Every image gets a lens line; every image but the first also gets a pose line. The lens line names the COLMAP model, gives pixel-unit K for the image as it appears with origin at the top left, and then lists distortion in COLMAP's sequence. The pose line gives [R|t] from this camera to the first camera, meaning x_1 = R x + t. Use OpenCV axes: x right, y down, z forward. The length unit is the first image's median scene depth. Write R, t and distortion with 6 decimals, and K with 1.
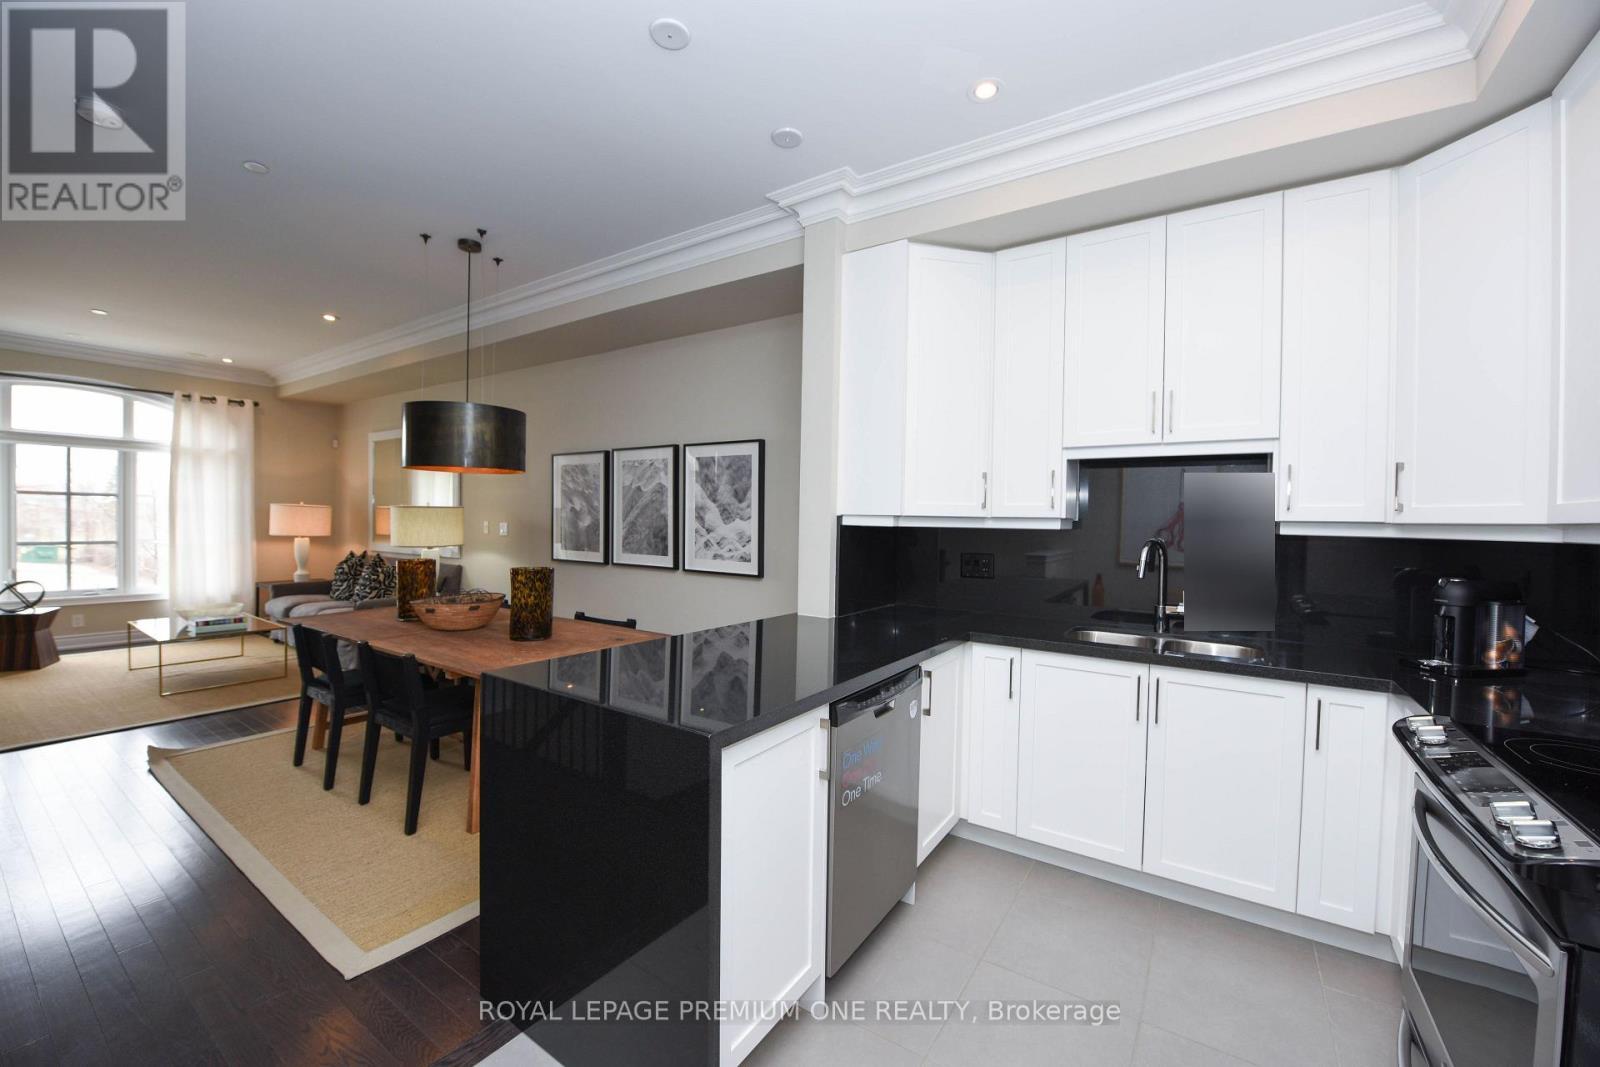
lens RADIAL K [[637.1, 0, 795.8], [0, 637.1, 530.6], [0, 0, 1]] dist [-0.016411, -0.001302]
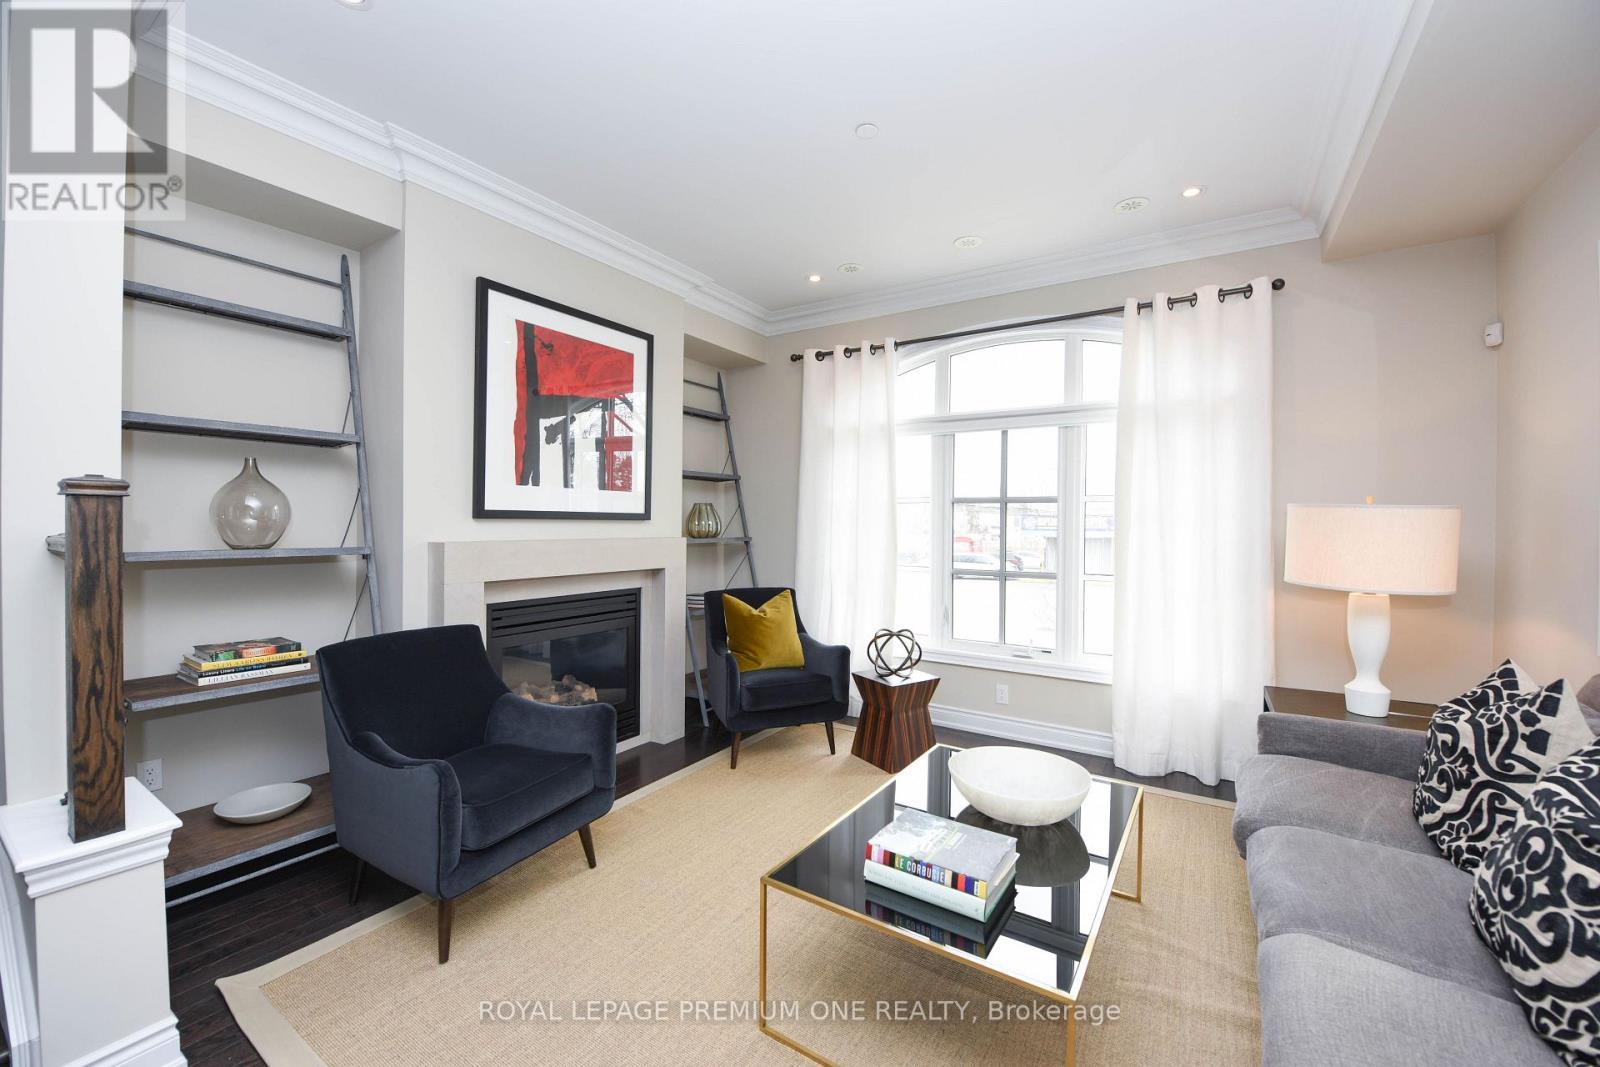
lens RADIAL K [[637.1, 0, 797.6], [0, 637.1, 530.3], [0, 0, 1]] dist [-0.016411, -0.001302]
pose [[0.024755, -0.005851, -0.999676, -0.706412], [-0.024754, 0.999673, -0.006463, -0.024516], [0.999387, 0.024906, 0.024602, 1.094786]]
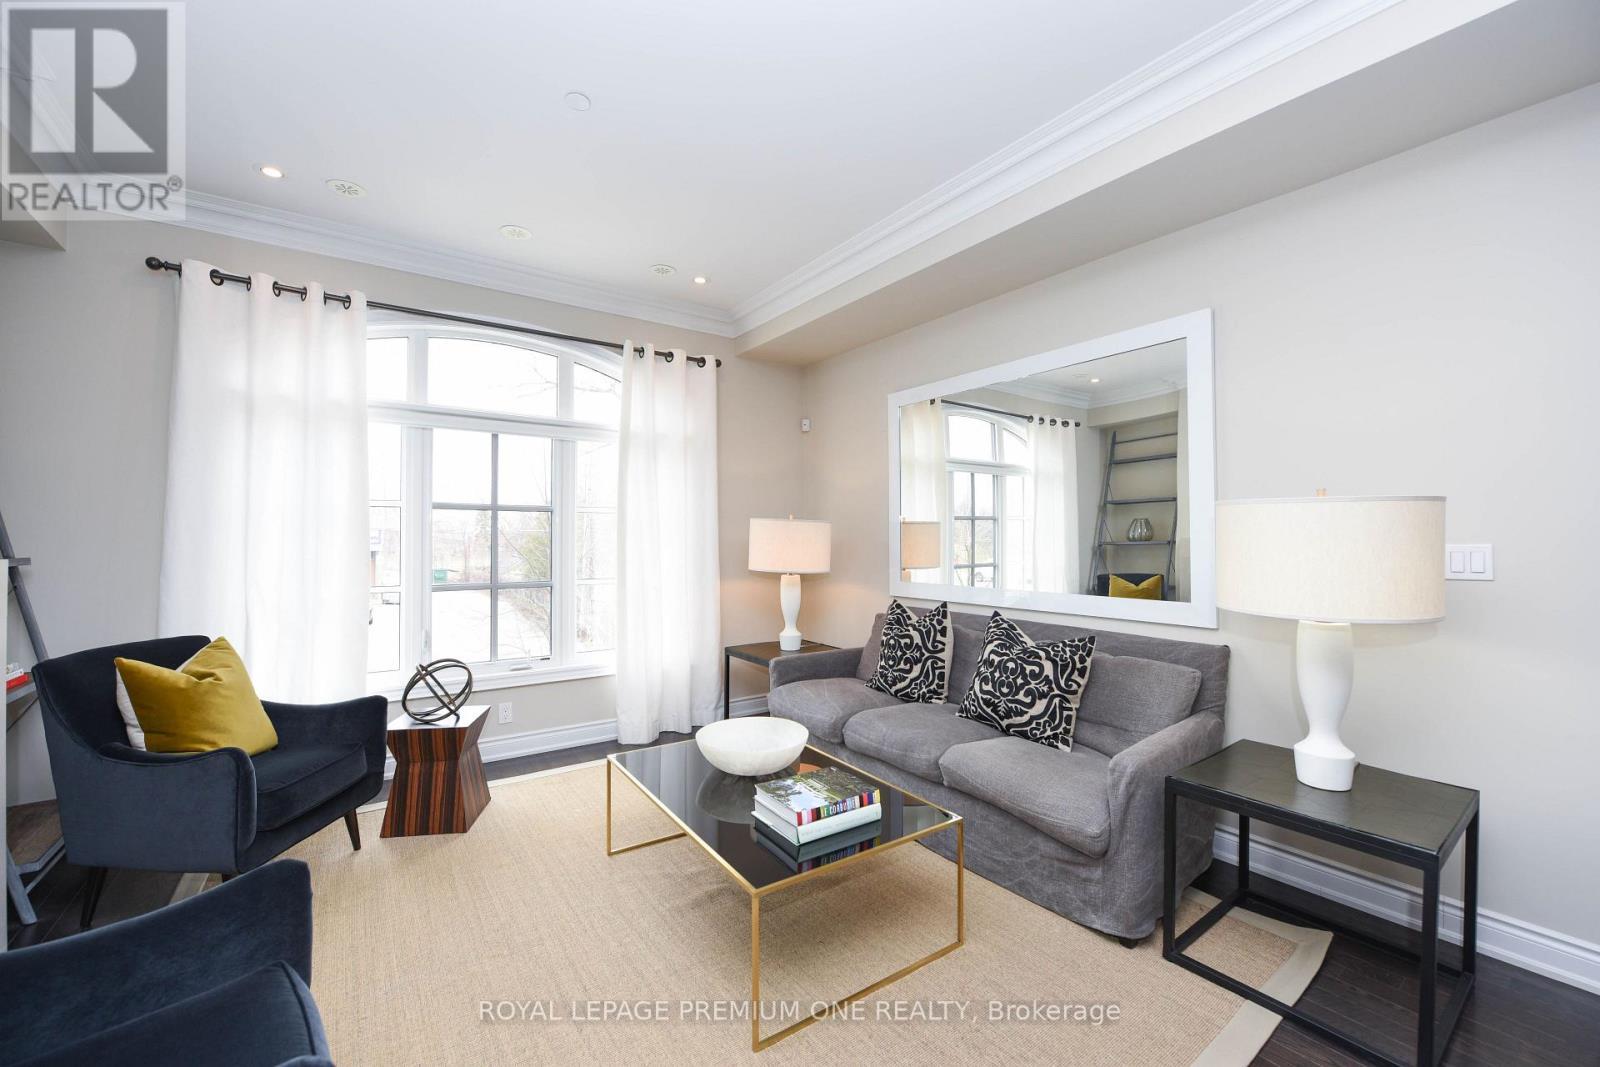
lens RADIAL K [[637.1, 0, 801.1], [0, 637.1, 530.1], [0, 0, 1]] dist [-0.016411, -0.001302]
pose [[0.936451, -0.021743, -0.350123, -0.940106], [0.009940, 0.999321, -0.035474, -0.015527], [0.350657, 0.029740, 0.936032, 0.728400]]
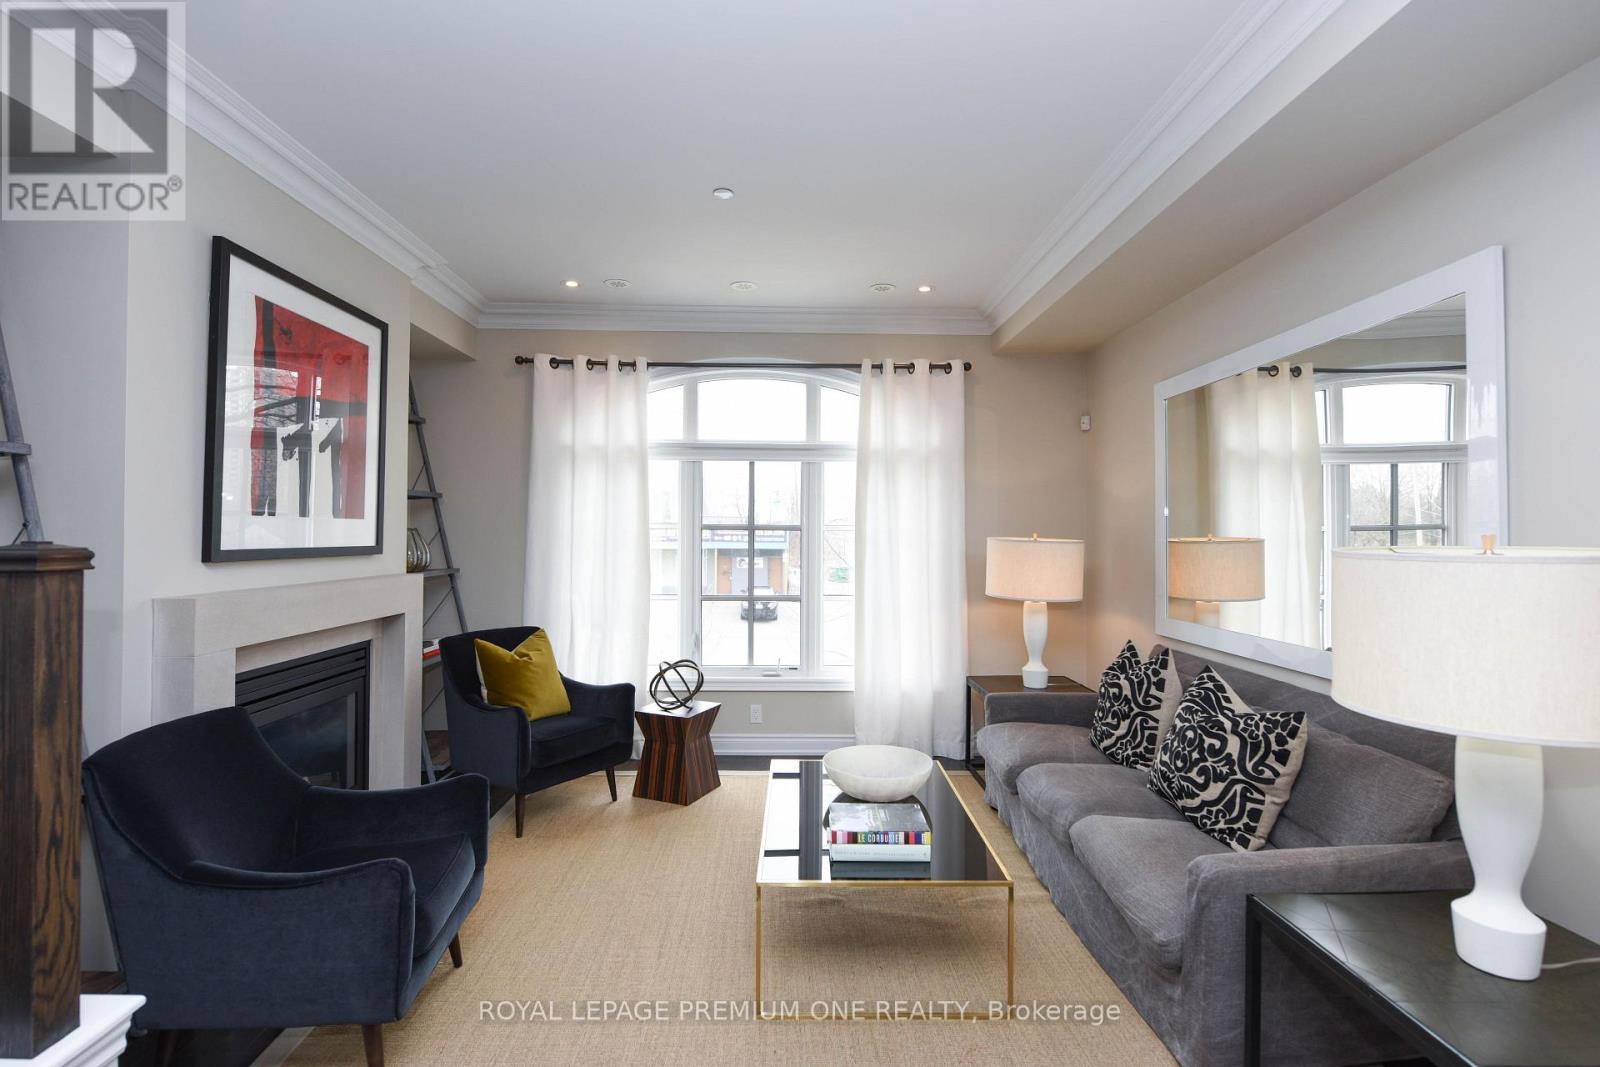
lens RADIAL K [[758.4, 0, 799.4], [0, 758.4, 529.6], [0, 0, 1]] dist [-0.005309, -0.001245]
pose [[0.581419, -0.019270, -0.813376, -0.639961], [-0.009263, 0.999498, -0.030301, -0.046006], [0.813551, 0.025152, 0.580949, 0.787959]]
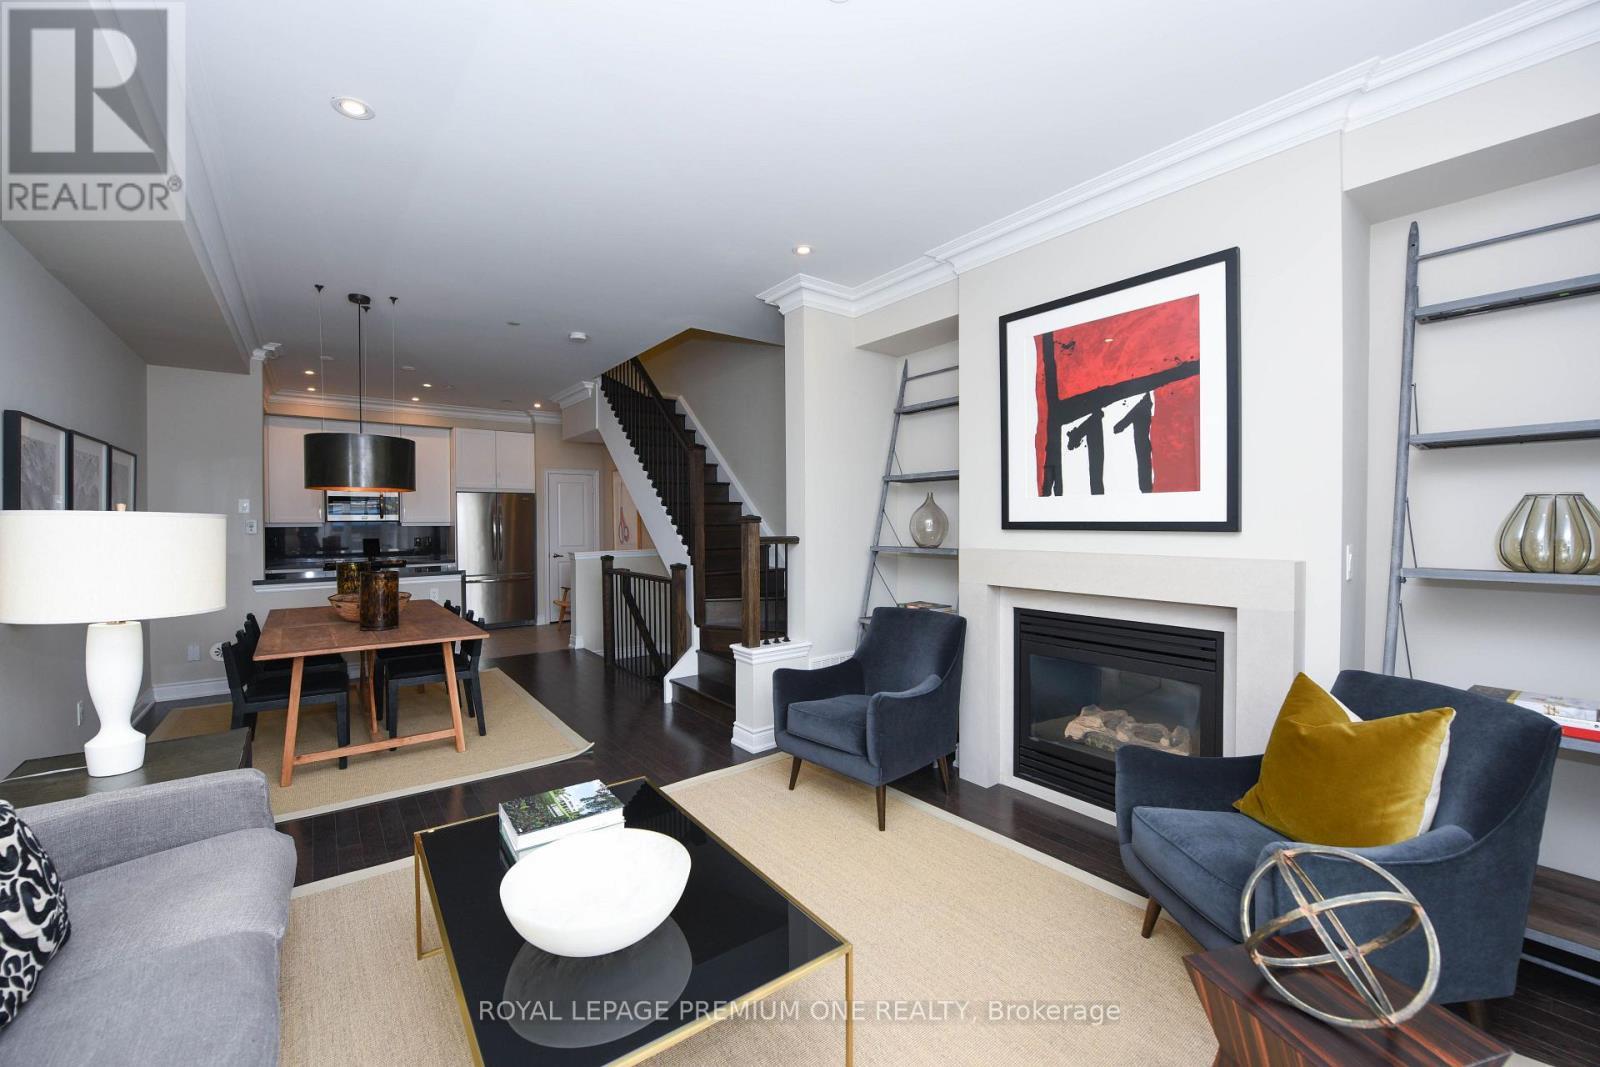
lens RADIAL K [[637.1, 0, 799.0], [0, 637.1, 530.0], [0, 0, 1]] dist [-0.016411, -0.001302]
pose [[-0.950895, -0.019728, 0.308886, -1.421707], [-0.009180, 0.999325, 0.035564, -0.058955], [-0.309379, 0.030982, -0.950434, 1.595598]]
